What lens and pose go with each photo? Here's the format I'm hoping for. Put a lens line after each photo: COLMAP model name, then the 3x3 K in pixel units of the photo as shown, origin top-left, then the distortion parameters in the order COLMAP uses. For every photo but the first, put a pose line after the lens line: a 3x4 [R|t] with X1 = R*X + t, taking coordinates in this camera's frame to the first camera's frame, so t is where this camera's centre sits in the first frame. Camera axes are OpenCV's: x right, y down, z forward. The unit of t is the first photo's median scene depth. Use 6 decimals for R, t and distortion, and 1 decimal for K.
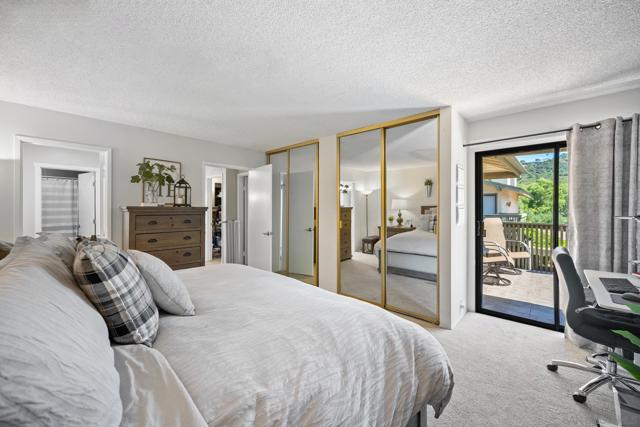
lens RADIAL K [[250.9, 0, 317.5], [0, 250.9, 212.9], [0, 0, 1]] dist [-0.004262, 0.000852]
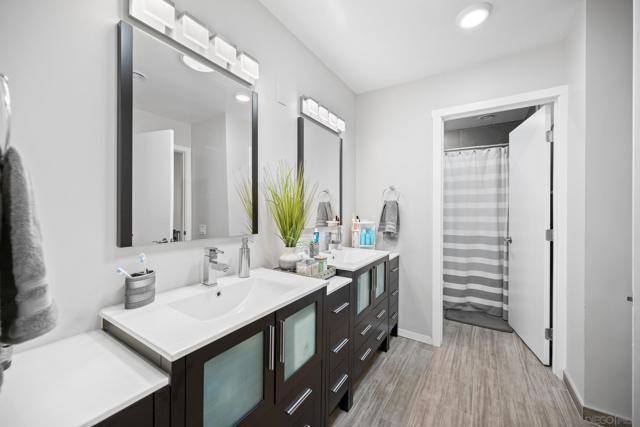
lens RADIAL K [[250.9, 0, 317.8], [0, 250.9, 213.5], [0, 0, 1]] dist [-0.004262, 0.000852]
pose [[0.173172, 0.004316, -0.984882, -0.545375], [-0.009931, 0.999947, 0.002635, 0.004668], [0.984842, 0.009325, 0.173205, 0.554794]]
